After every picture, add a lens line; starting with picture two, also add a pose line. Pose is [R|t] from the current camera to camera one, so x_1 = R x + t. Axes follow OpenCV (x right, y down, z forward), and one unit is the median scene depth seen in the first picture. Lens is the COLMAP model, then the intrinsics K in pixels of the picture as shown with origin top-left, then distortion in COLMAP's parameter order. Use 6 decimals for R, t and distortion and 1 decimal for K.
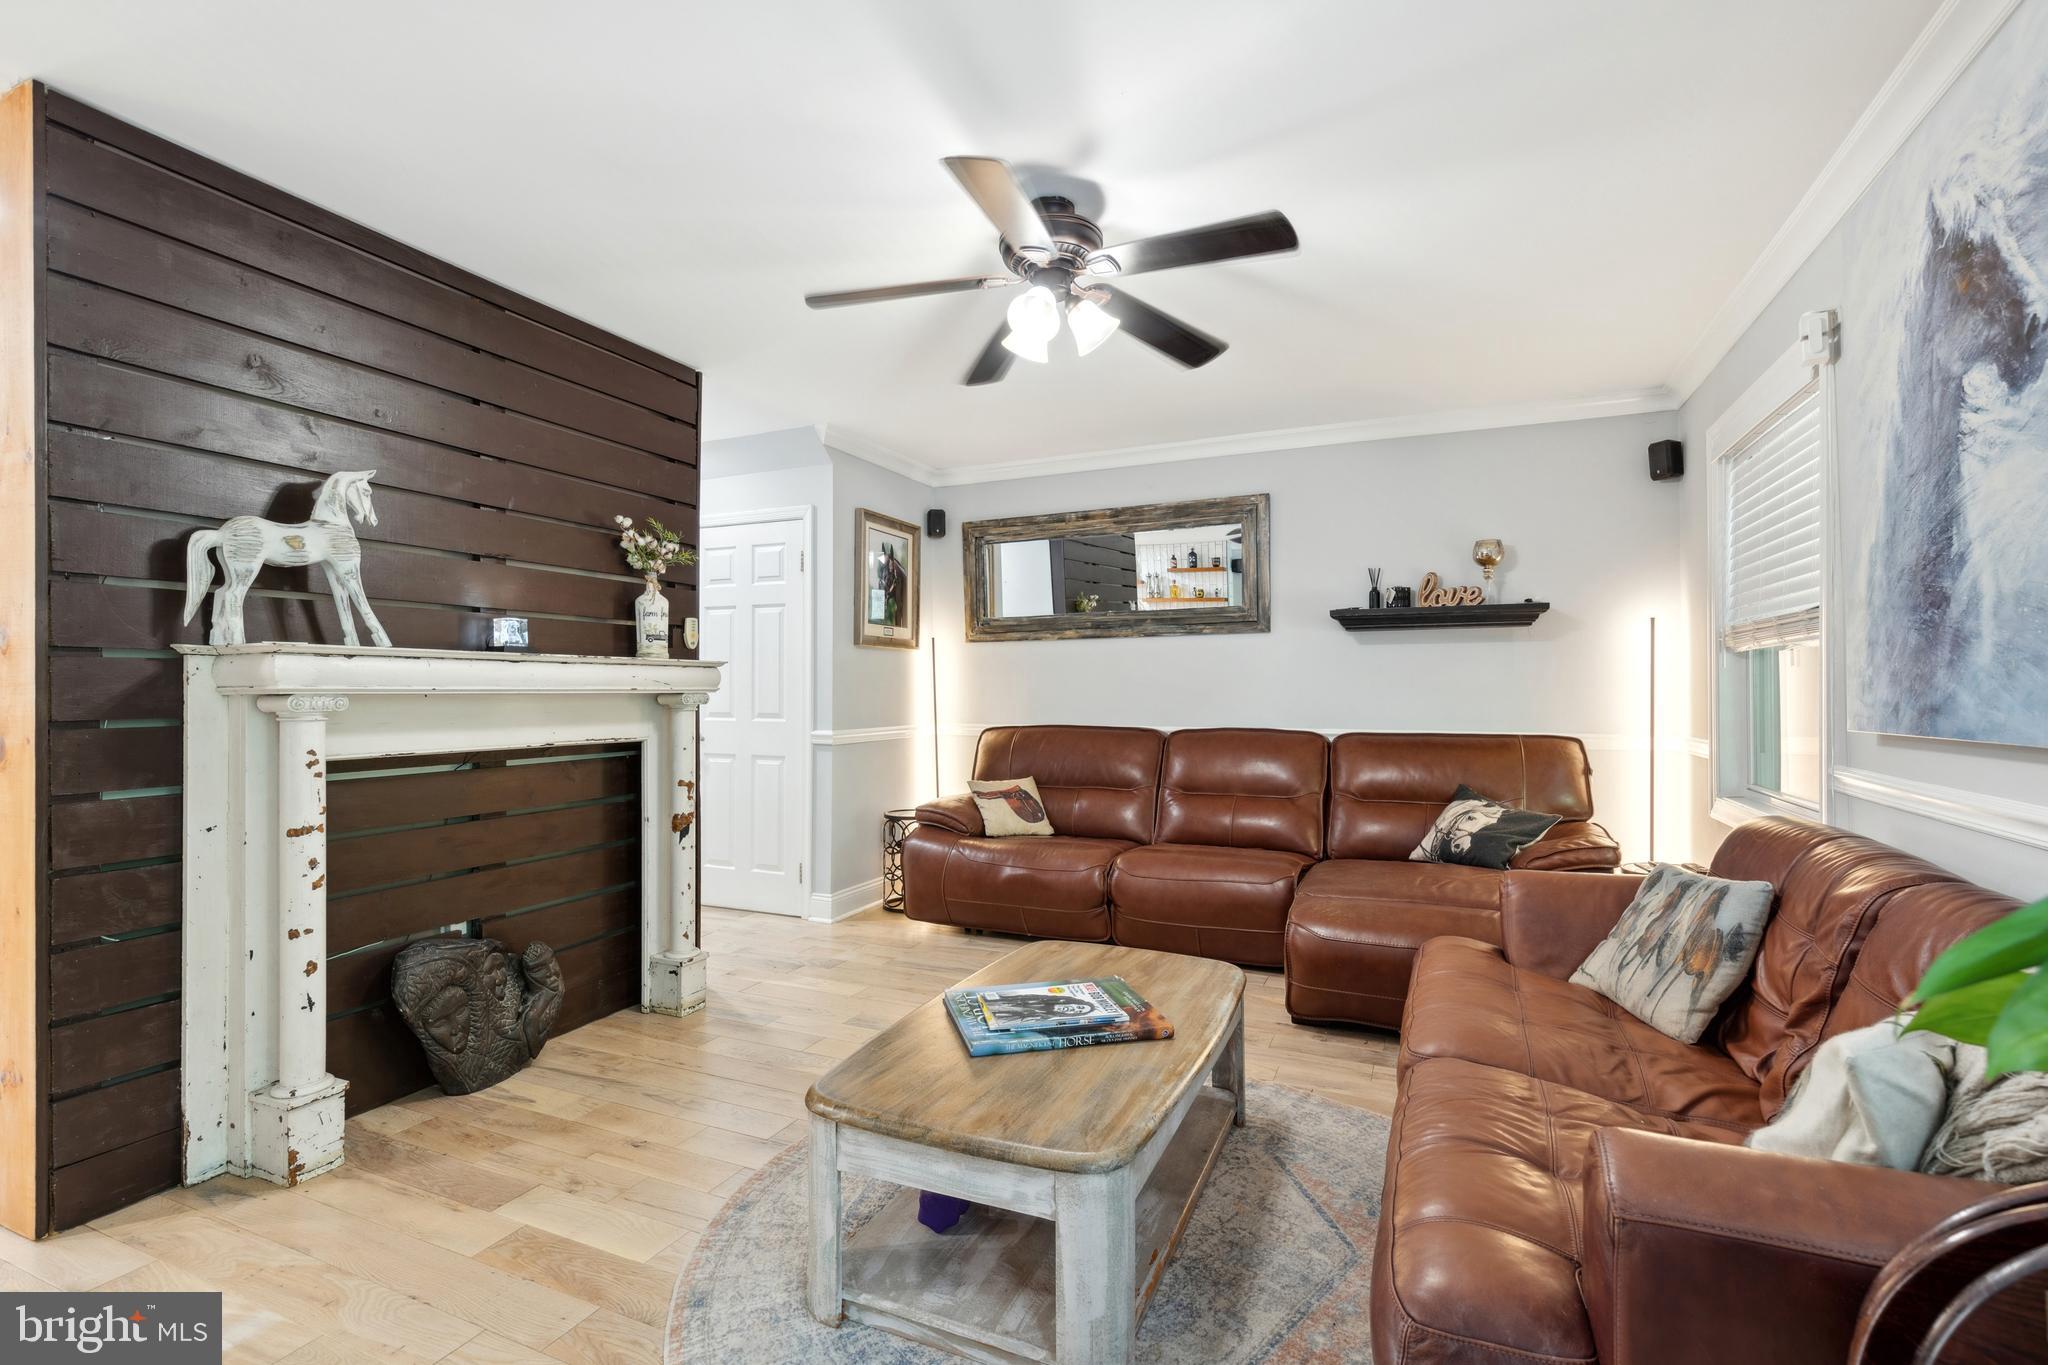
lens RADIAL K [[936.0, 0, 1026.0], [0, 936.0, 686.5], [0, 0, 1]] dist [0.003434, -0.002914]
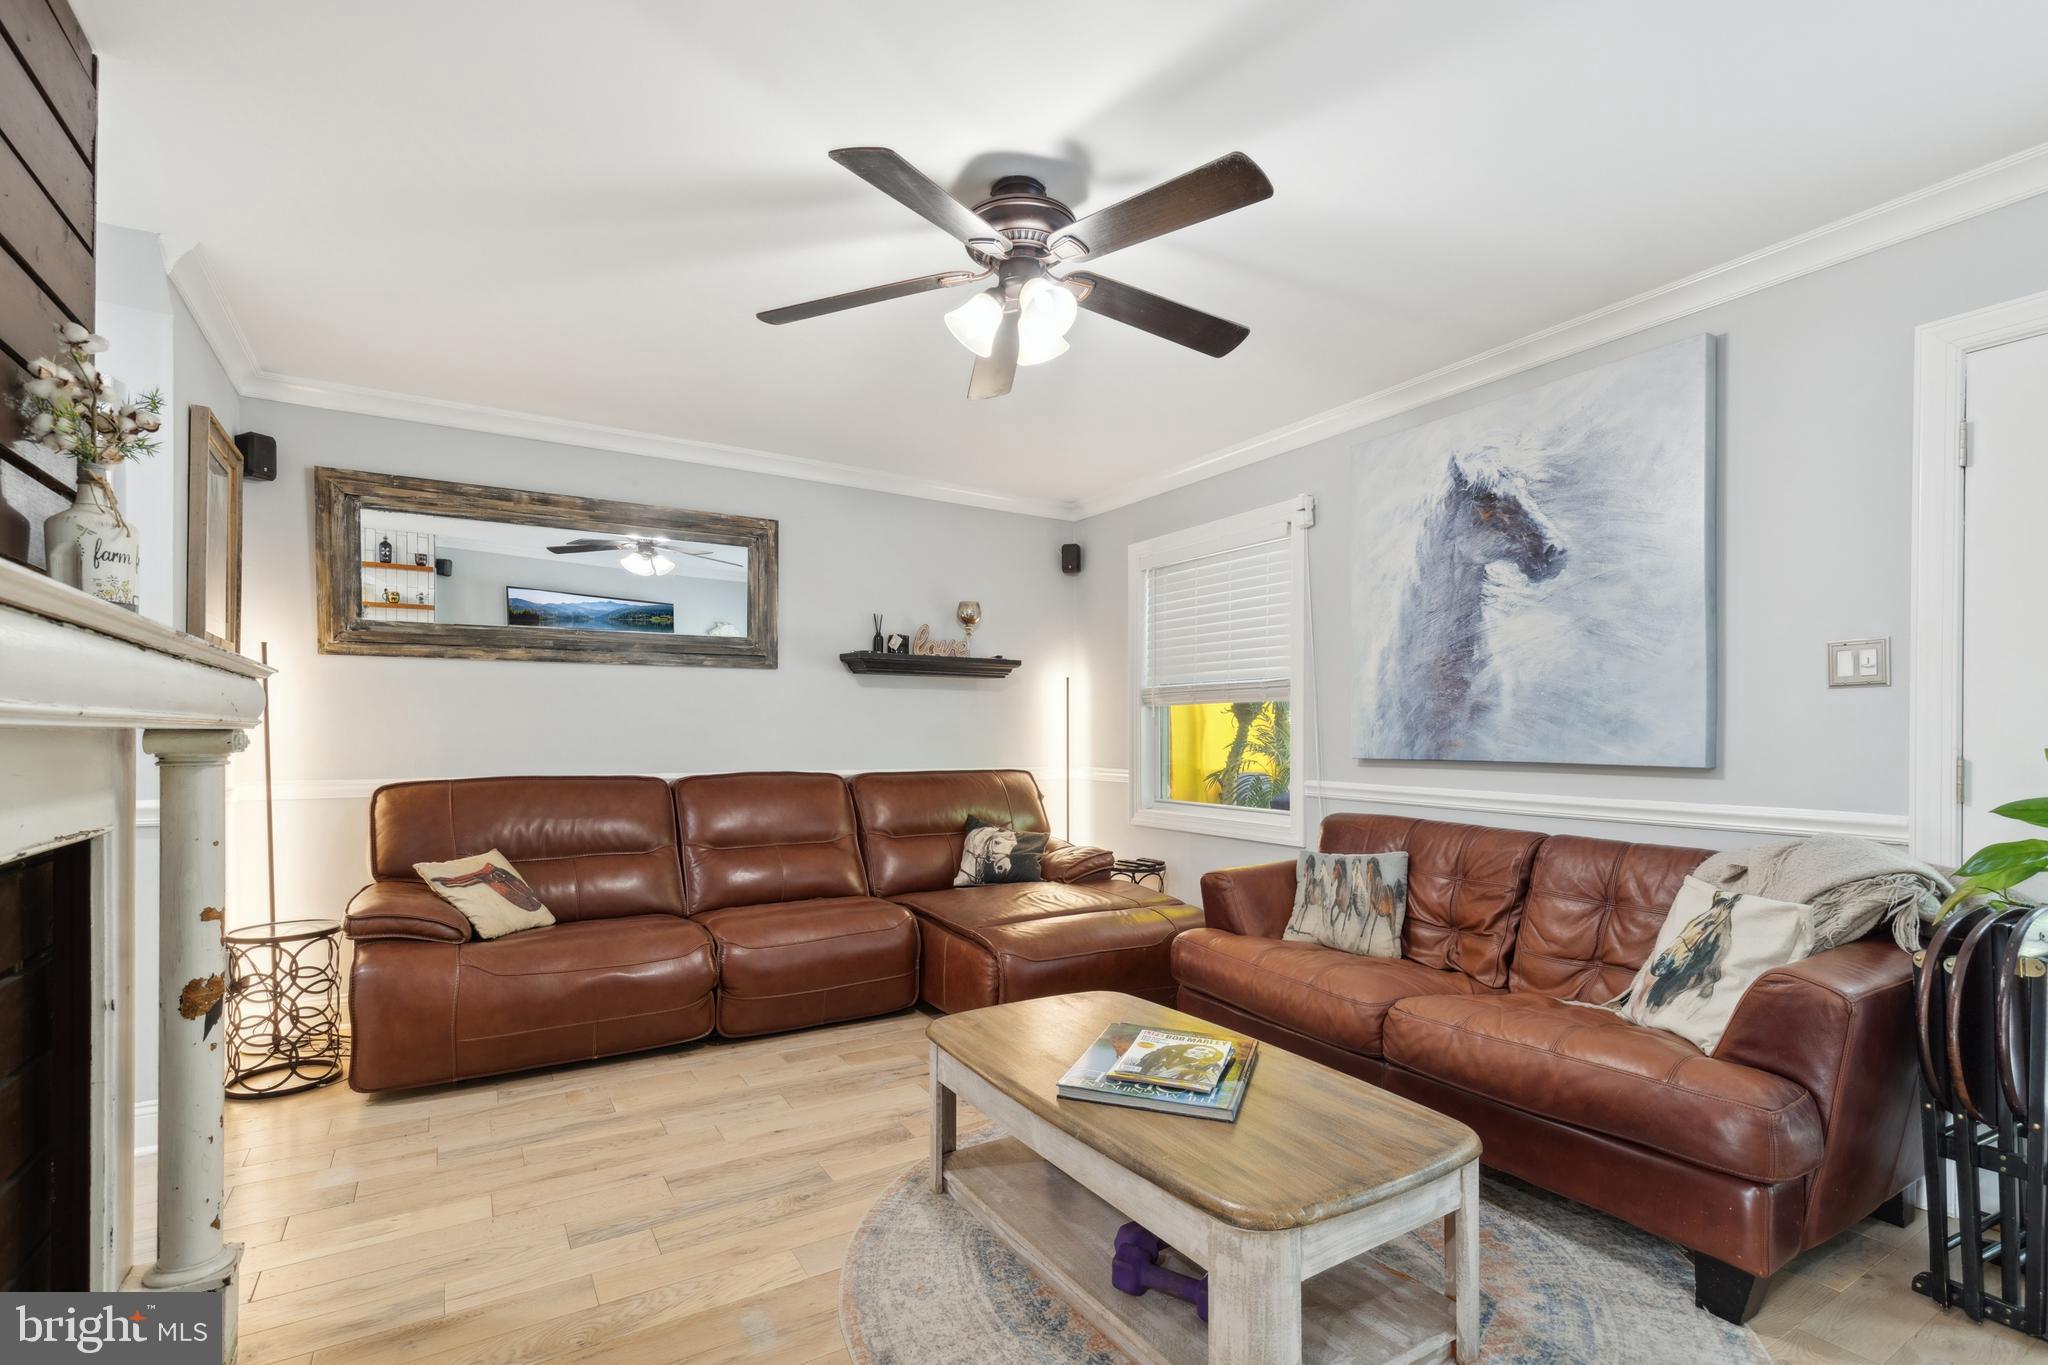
lens RADIAL K [[936.0, 0, 1056.1], [0, 936.0, 734.9], [0, 0, 1]] dist [0.003434, -0.002914]
pose [[0.546258, 0.002881, 0.837612, -0.444925], [-0.008720, 0.999959, 0.002247, 0.003910], [-0.837571, -0.008531, 0.546261, 0.304427]]
